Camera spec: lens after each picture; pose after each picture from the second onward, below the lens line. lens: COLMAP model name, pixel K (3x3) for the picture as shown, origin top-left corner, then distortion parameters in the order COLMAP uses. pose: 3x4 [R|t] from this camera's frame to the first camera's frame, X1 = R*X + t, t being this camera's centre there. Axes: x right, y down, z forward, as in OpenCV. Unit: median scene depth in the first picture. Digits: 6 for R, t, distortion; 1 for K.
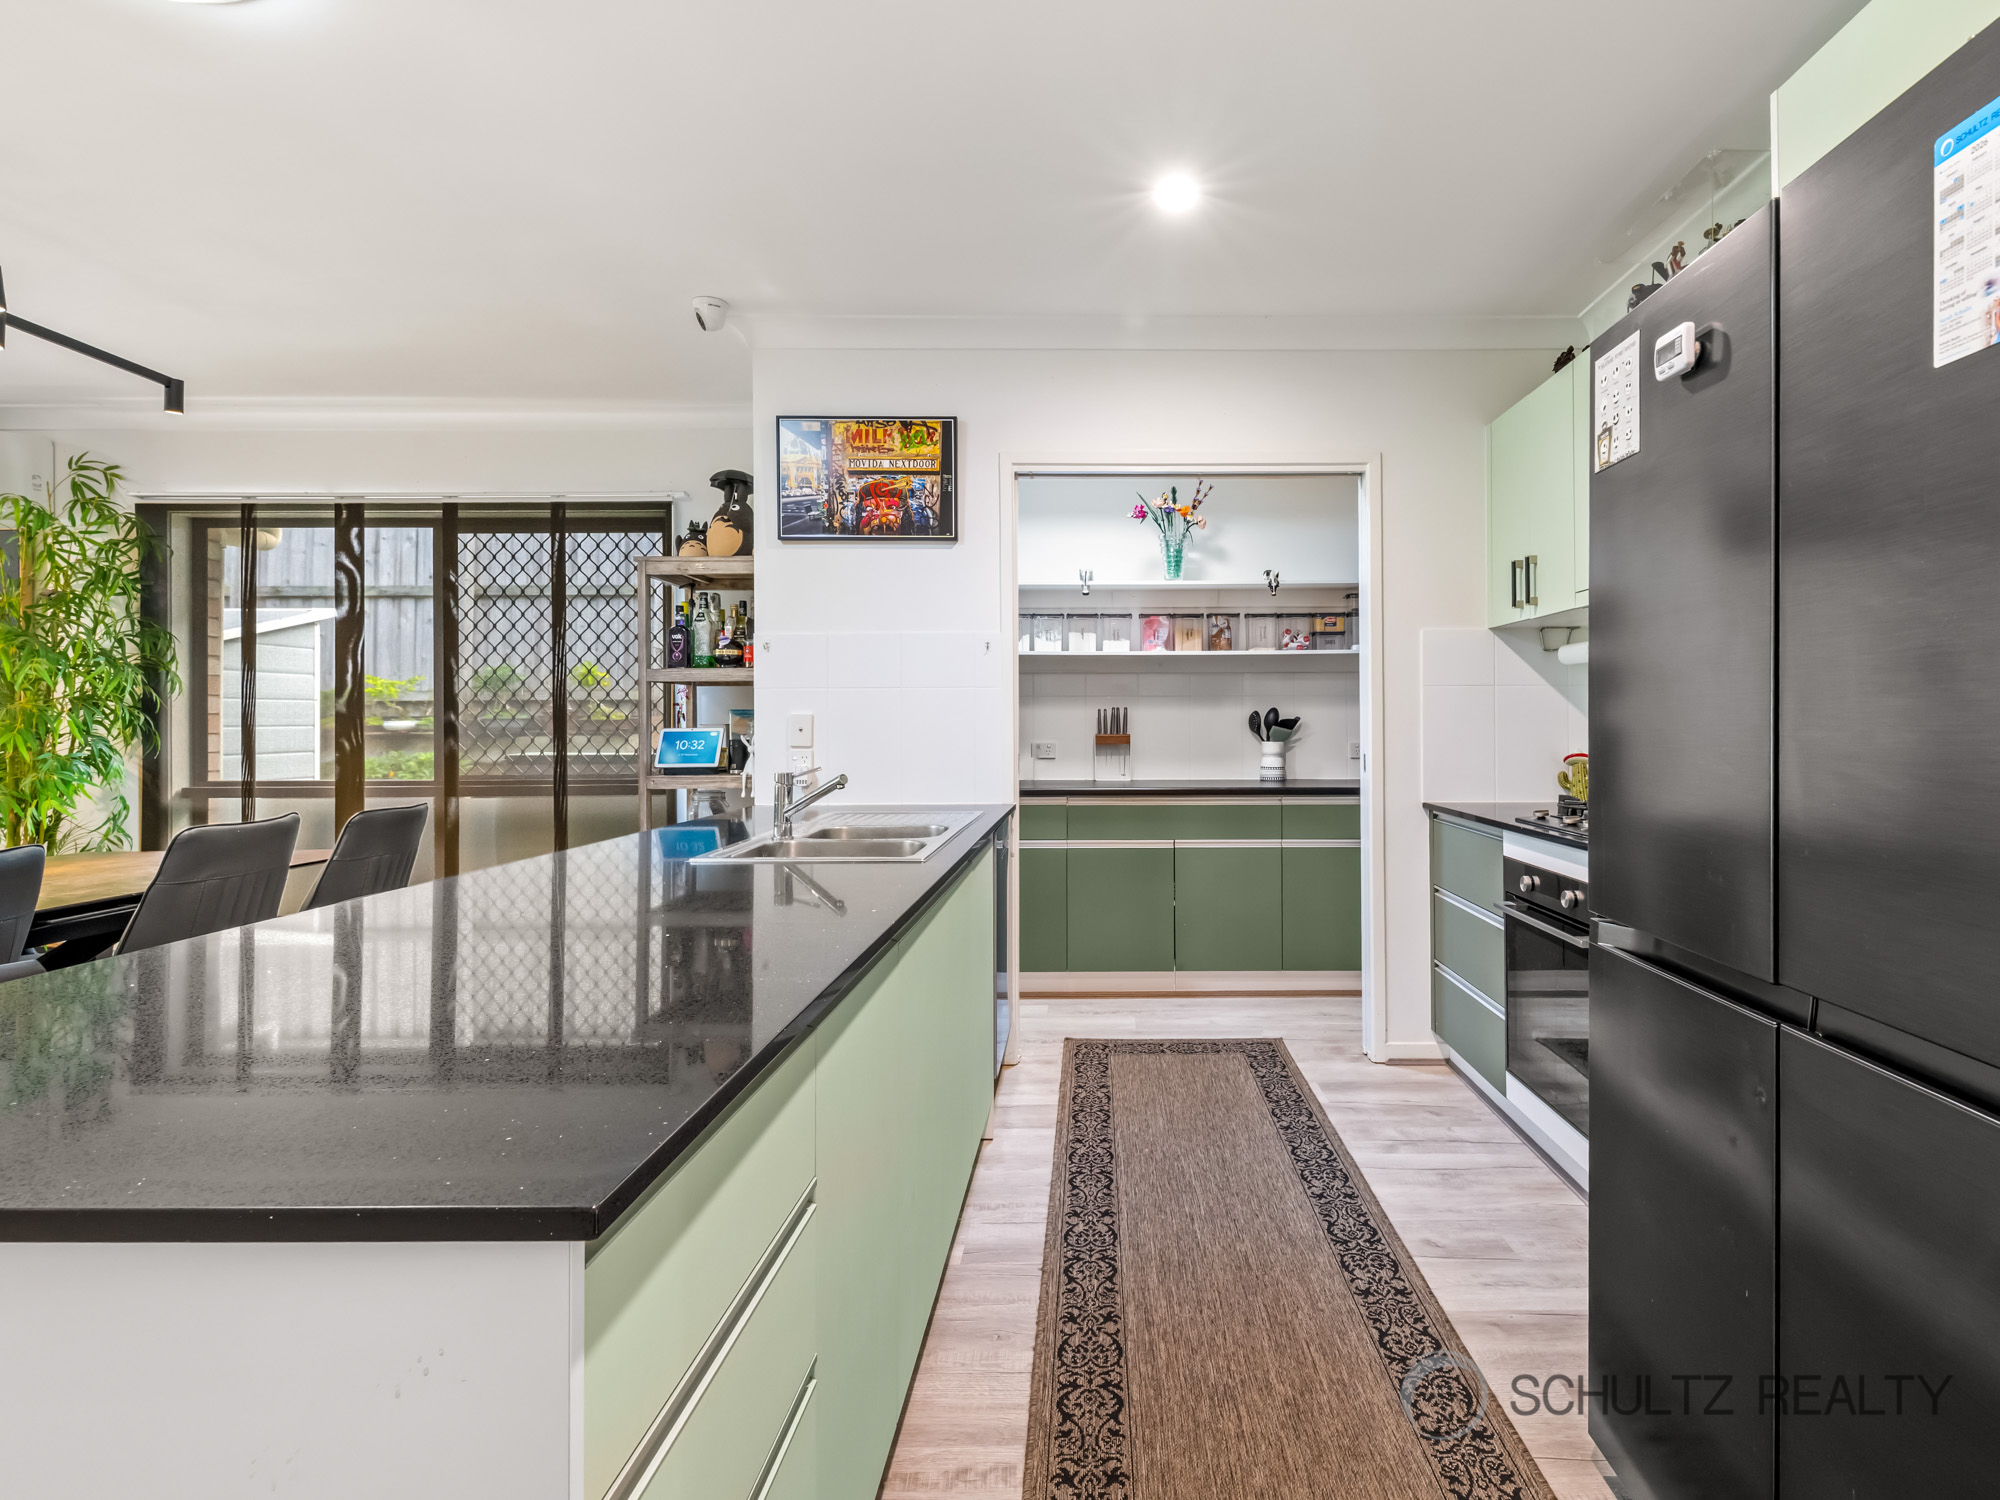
lens RADIAL K [[978.9, 0, 999.8], [0, 978.9, 725.3], [0, 0, 1]] dist [0.000074, -0.013939]
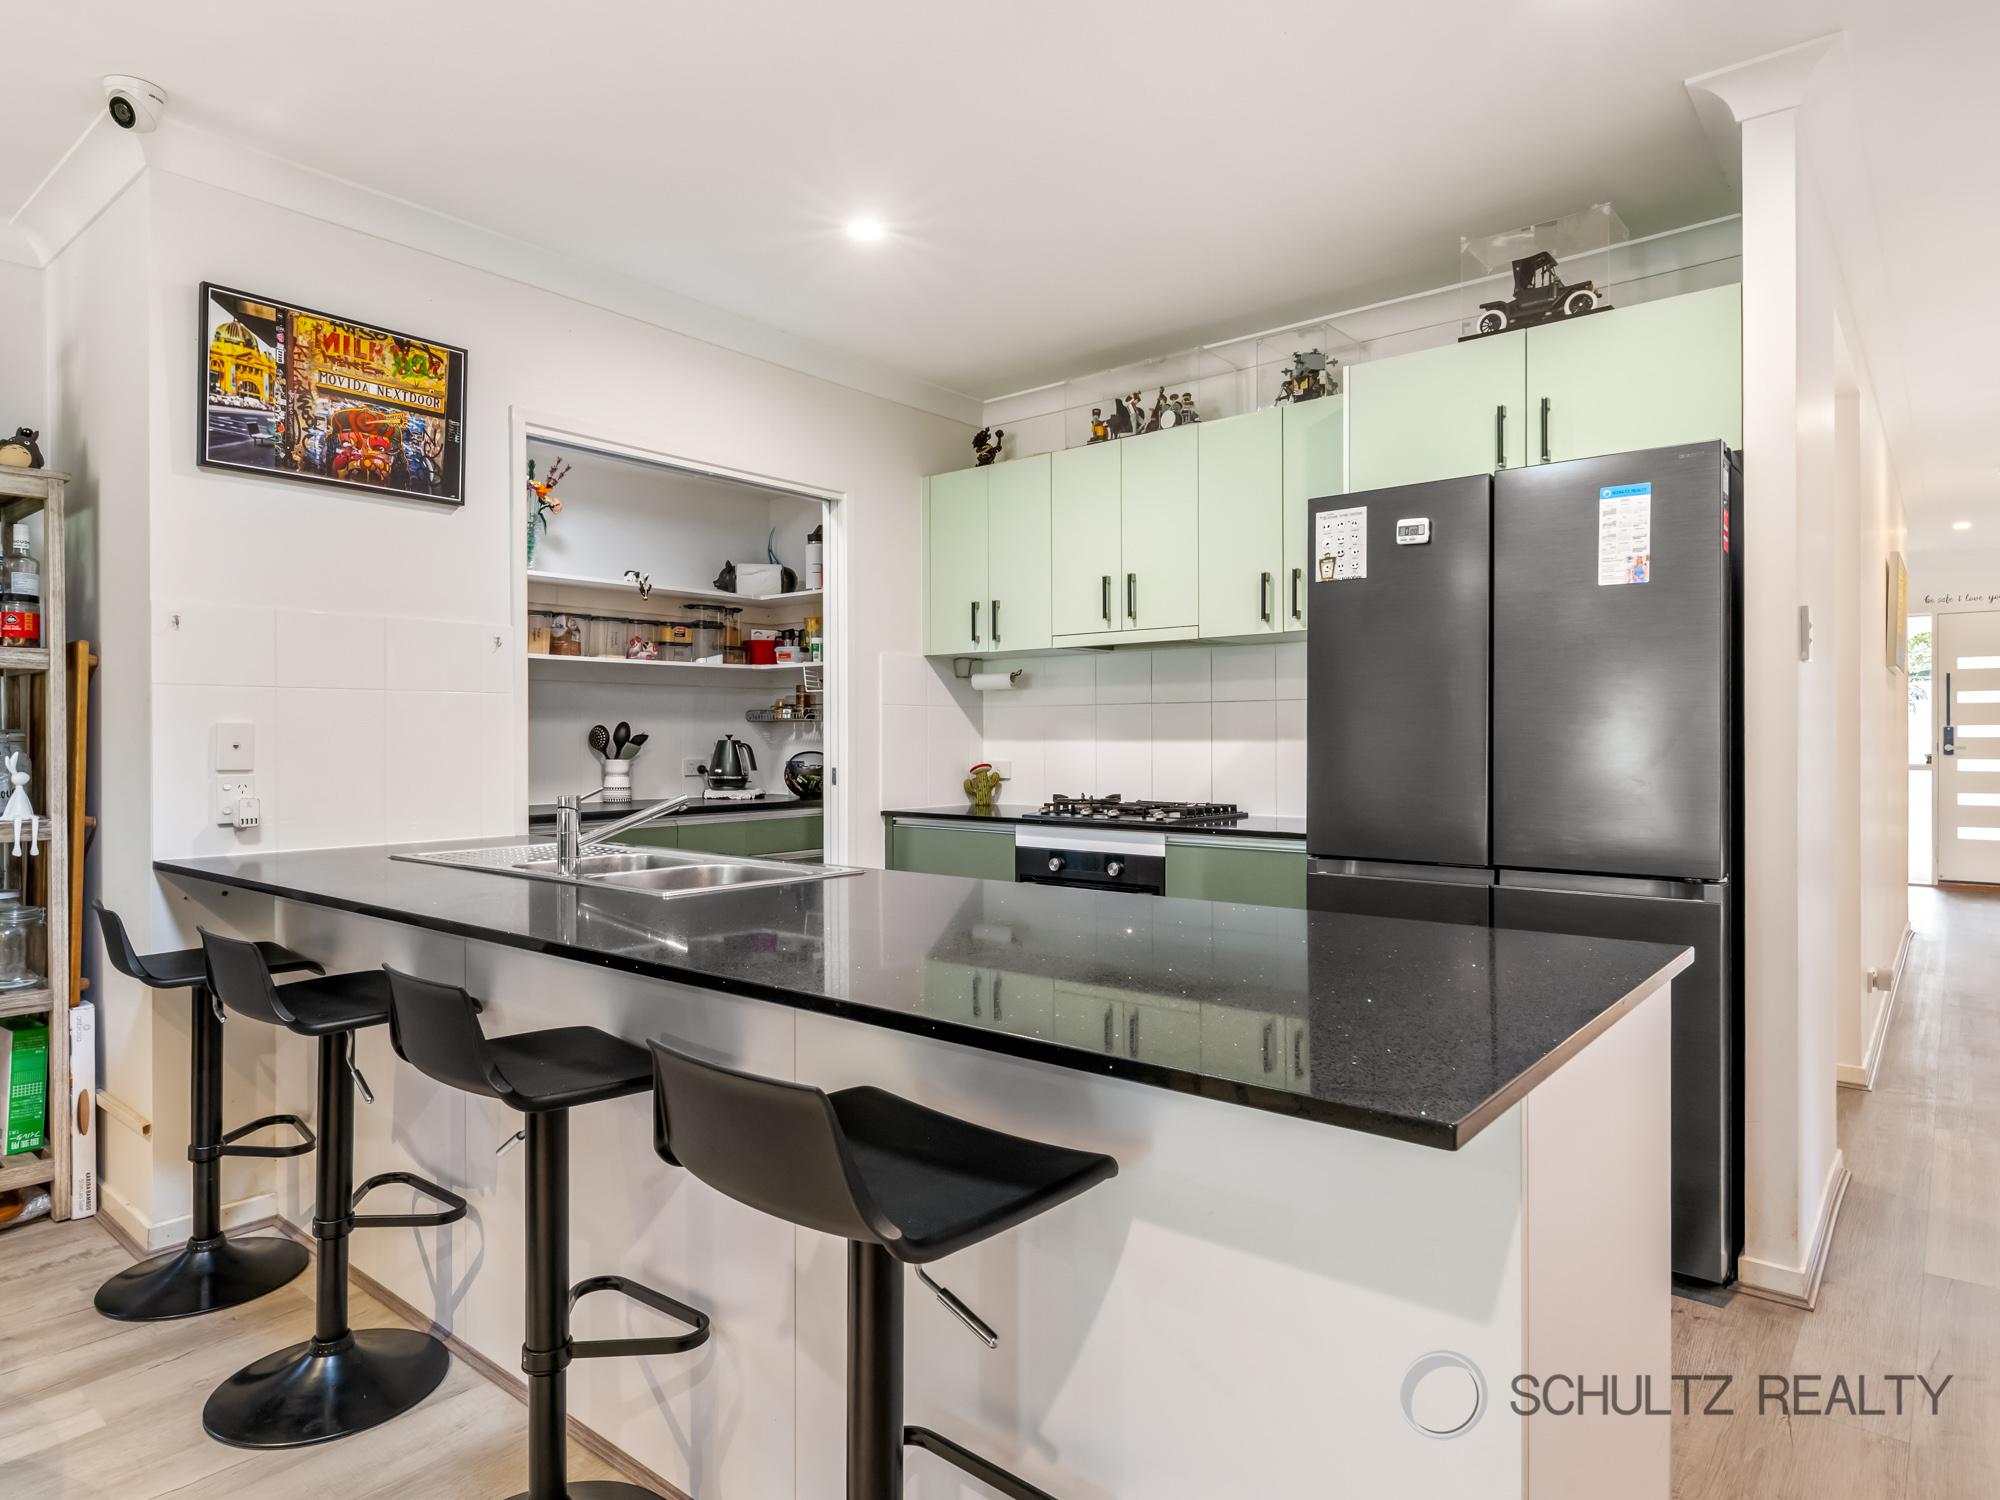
lens RADIAL K [[1154.3, 0, 1000.0], [0, 1154.3, 750.0], [0, 0, 1]] dist [0.000344, -0.023875]
pose [[0.638807, -0.005715, 0.769346, -0.485290], [0.001779, 0.999981, 0.005951, 0.003278], [-0.769365, -0.002433, 0.638805, 0.072509]]
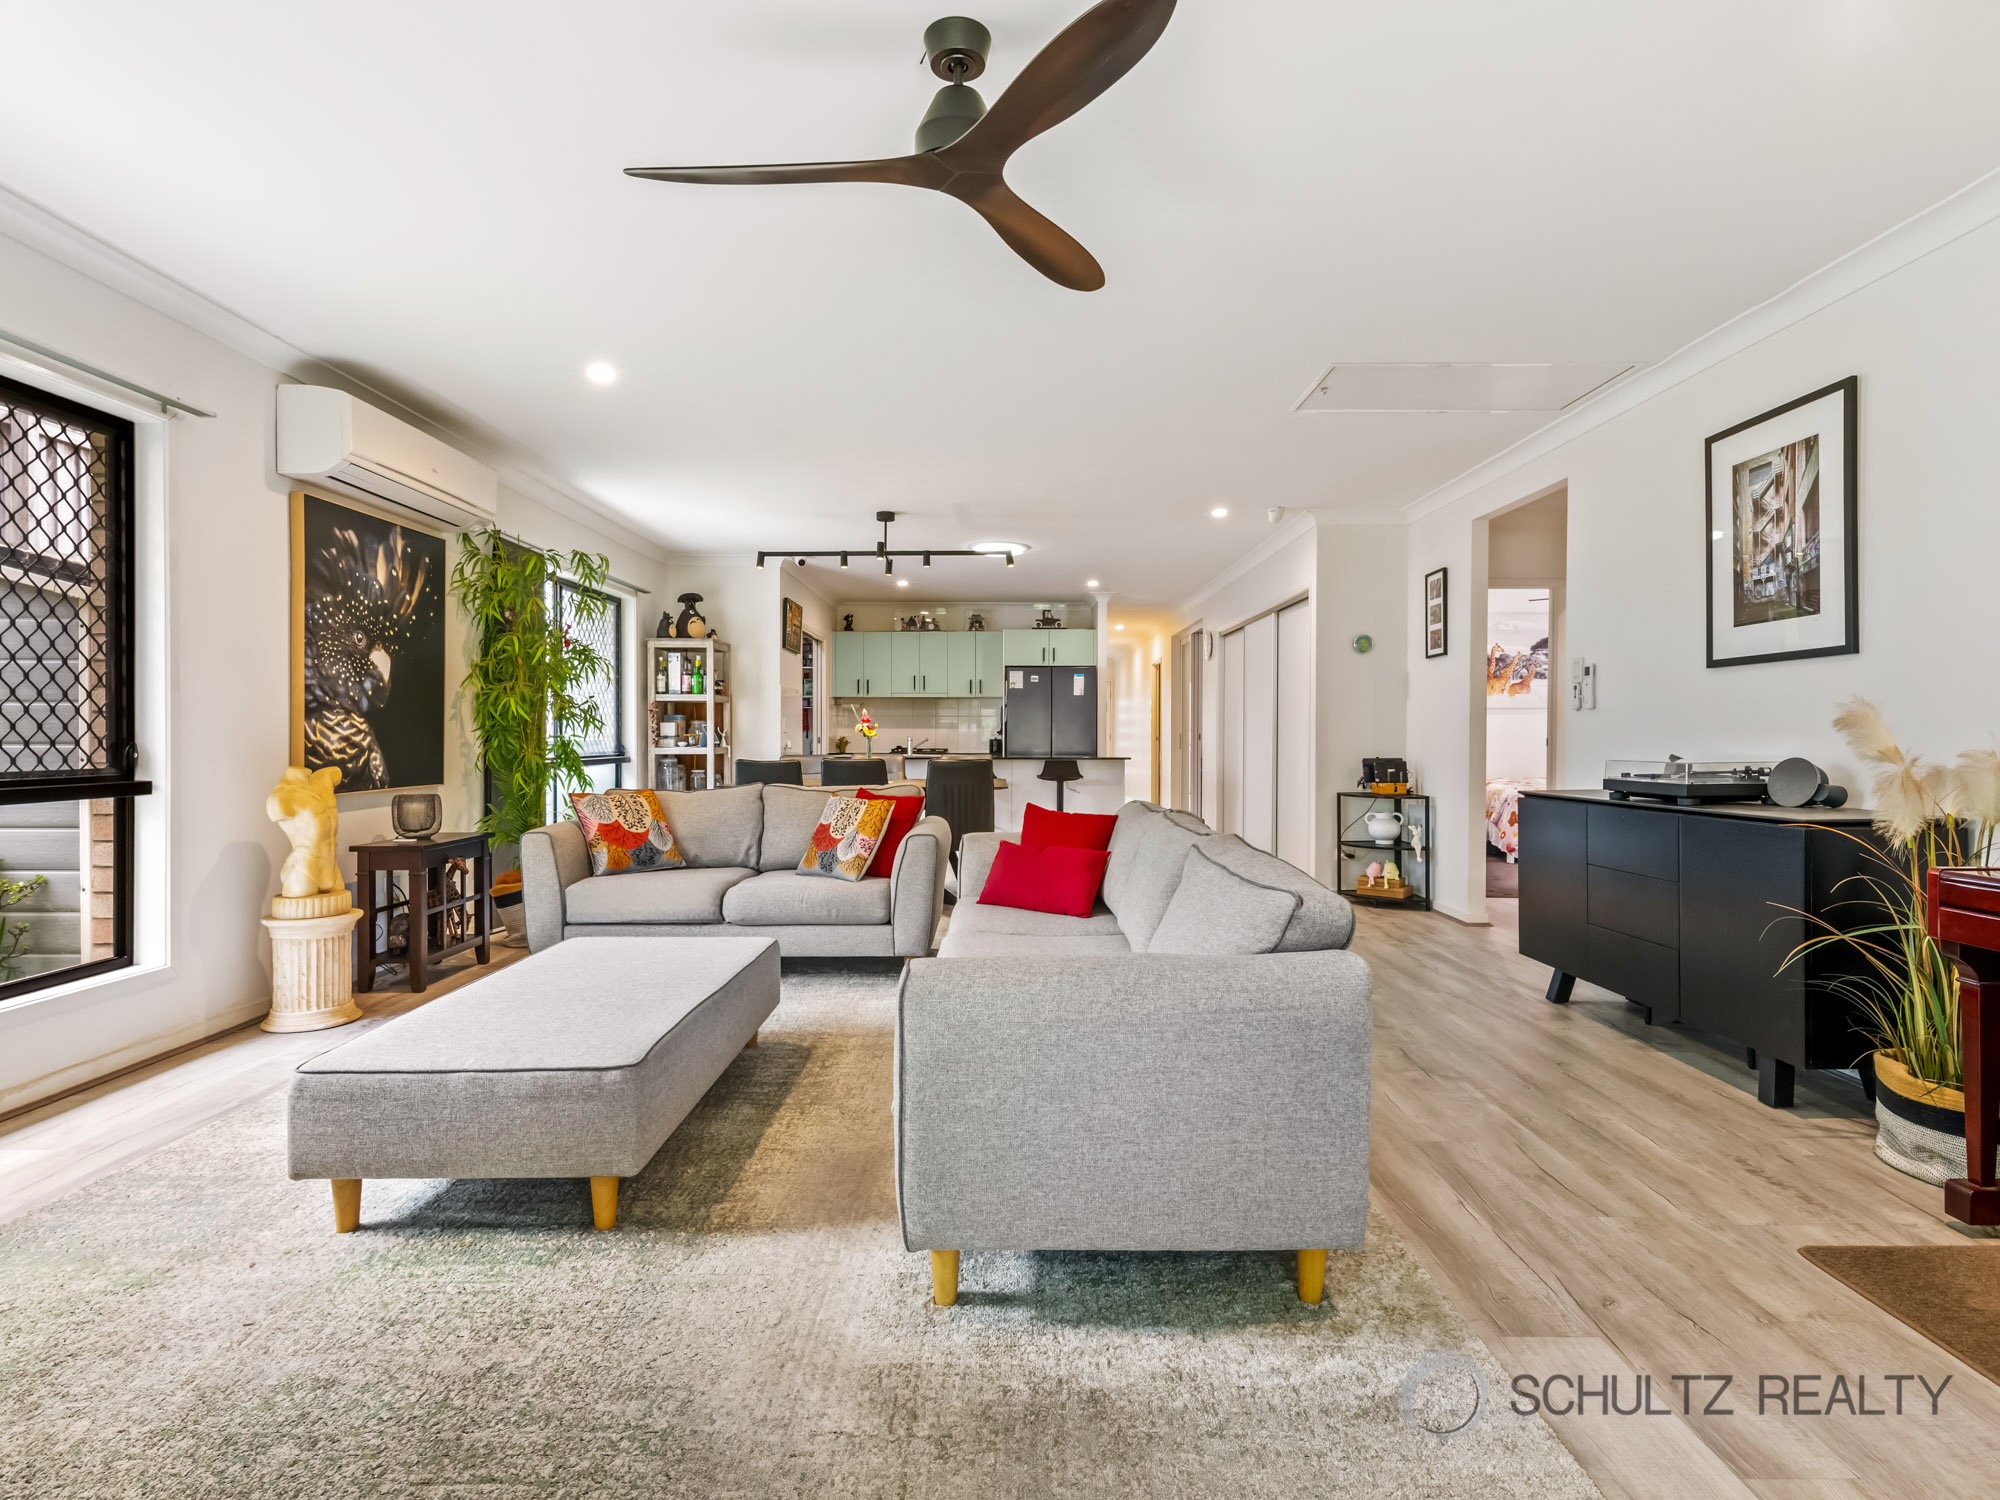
lens RADIAL K [[936.5, 0, 1000.0], [0, 936.5, 750.0], [0, 0, 1]] dist [-0.000002, -0.000003]
pose [[0.017663, -0.010511, 0.999789, -2.229654], [0.000641, 0.999945, 0.010502, 0.034562], [-0.999844, 0.000455, 0.017669, 0.373021]]
